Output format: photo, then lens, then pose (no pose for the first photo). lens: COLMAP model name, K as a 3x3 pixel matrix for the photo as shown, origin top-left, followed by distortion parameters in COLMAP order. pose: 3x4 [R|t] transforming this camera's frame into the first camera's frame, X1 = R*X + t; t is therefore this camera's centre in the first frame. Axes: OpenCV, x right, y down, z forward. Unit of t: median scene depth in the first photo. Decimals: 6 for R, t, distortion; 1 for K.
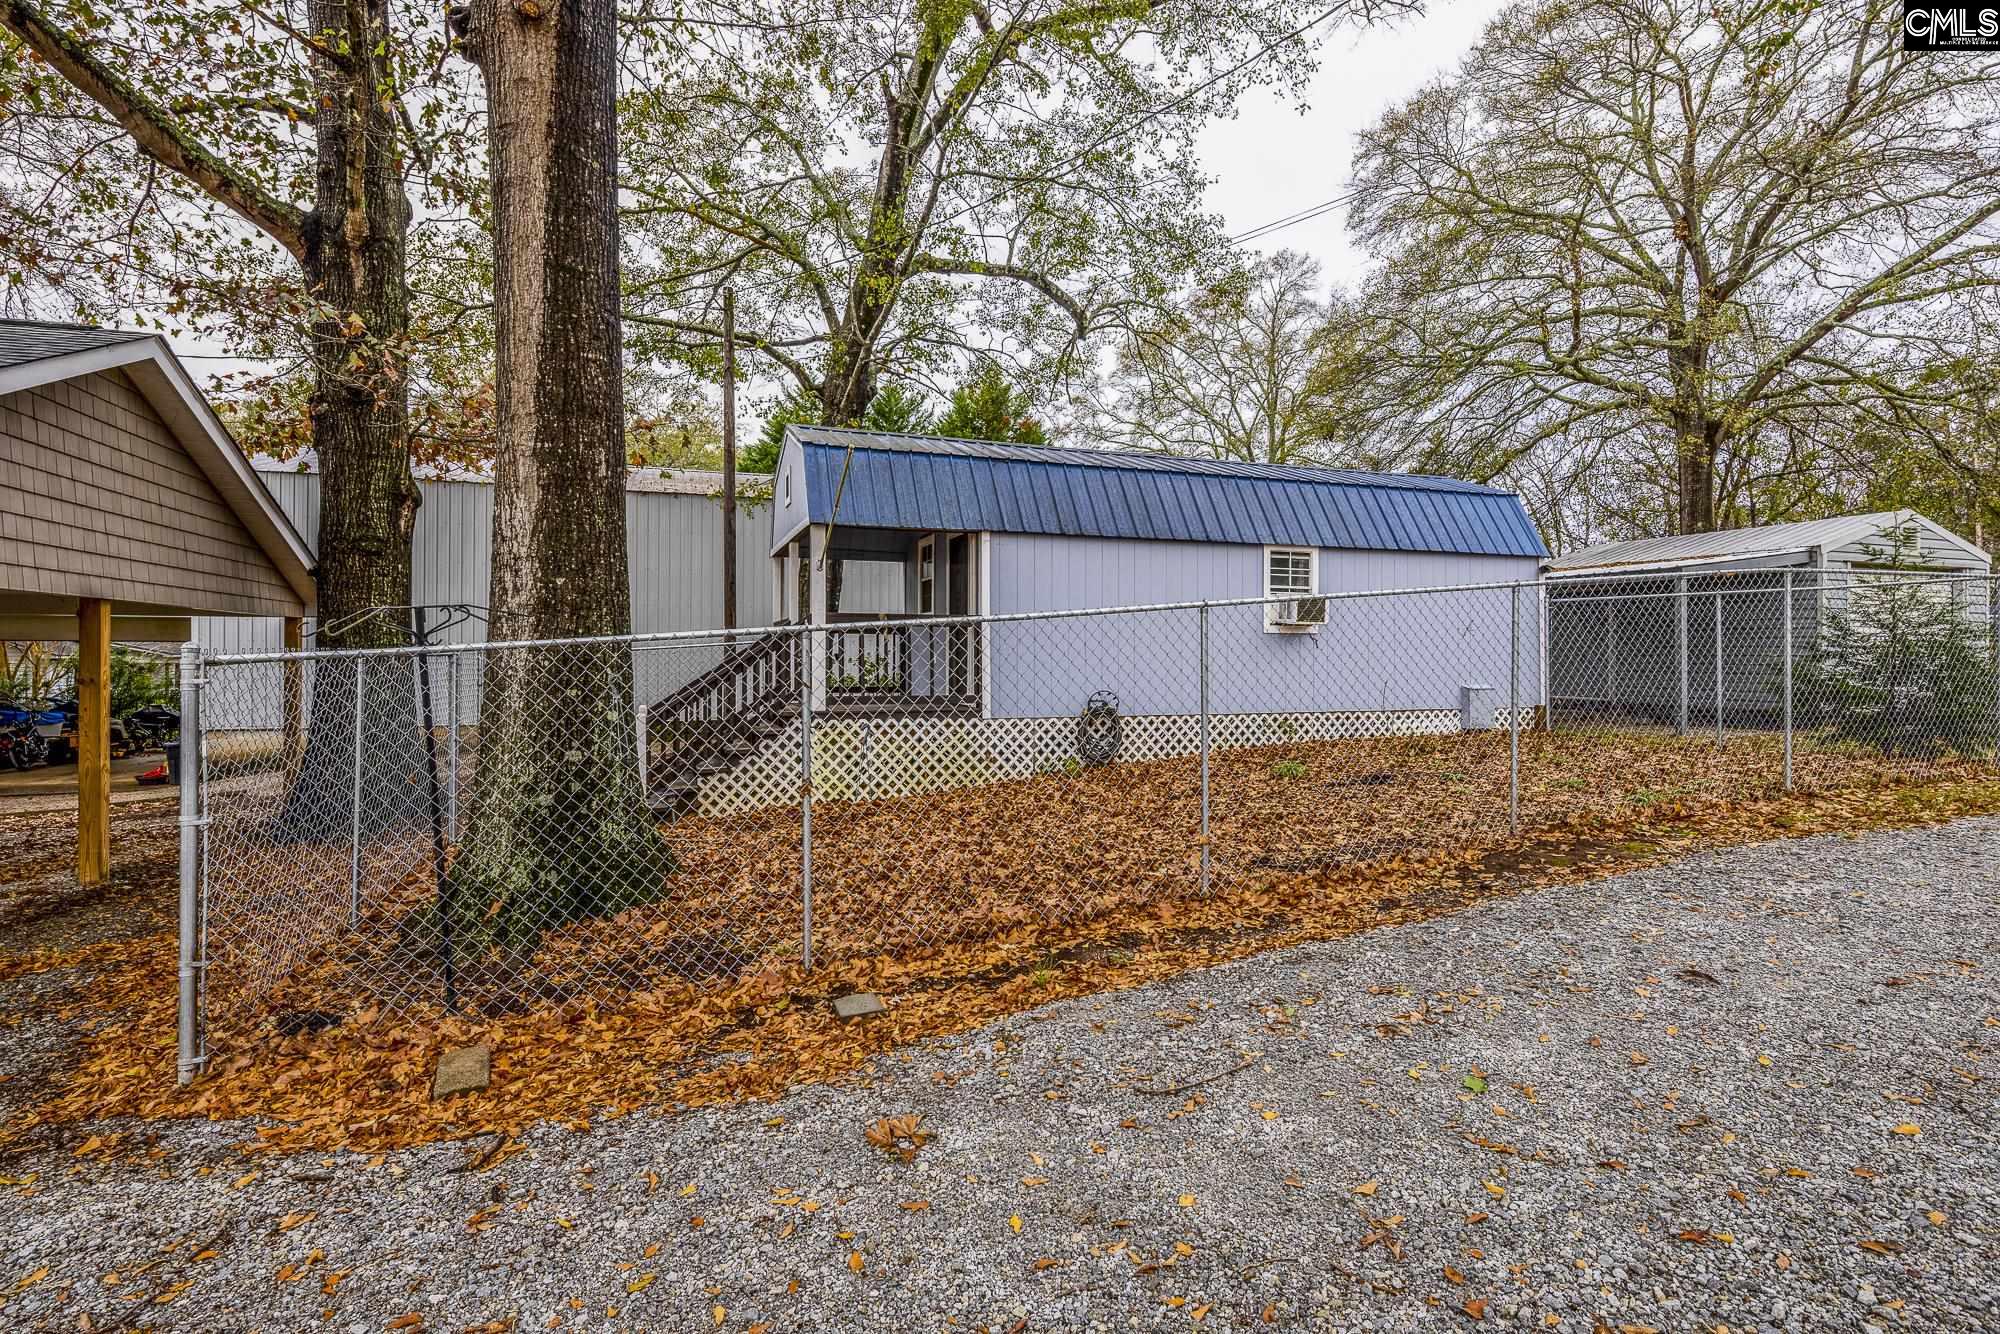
lens RADIAL K [[962.1, 0, 986.6], [0, 962.1, 648.3], [0, 0, 1]] dist [0.003337, -0.004412]
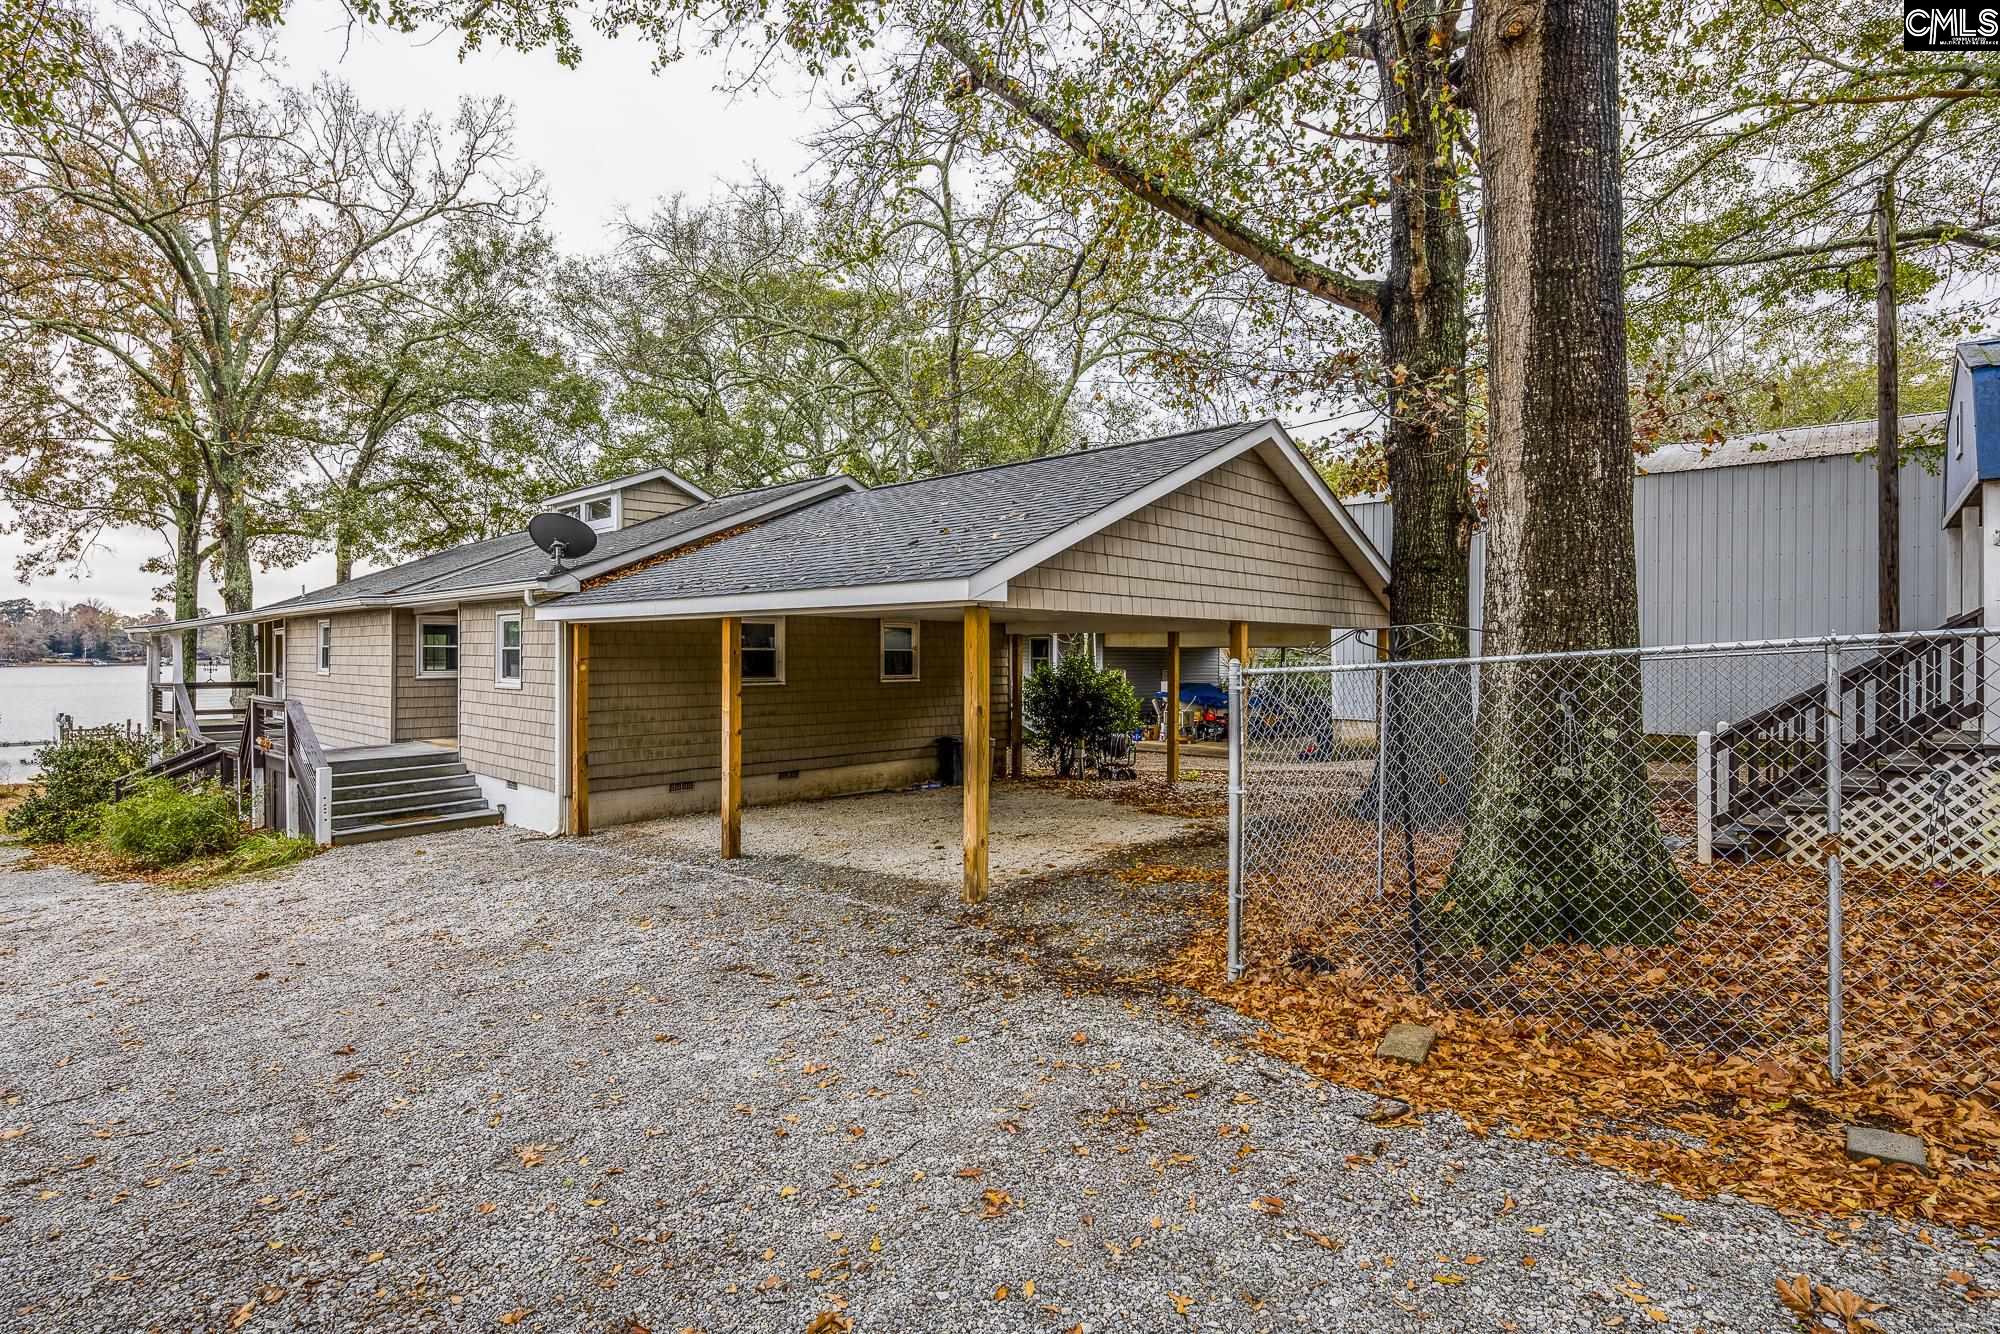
lens RADIAL K [[962.1, 0, 986.6], [0, 962.1, 648.3], [0, 0, 1]] dist [0.003337, -0.004412]
pose [[0.485989, -0.005928, -0.873945, 0.173098], [0.005993, 0.999976, -0.003450, -0.016843], [0.873944, -0.003561, 0.486013, 0.025853]]
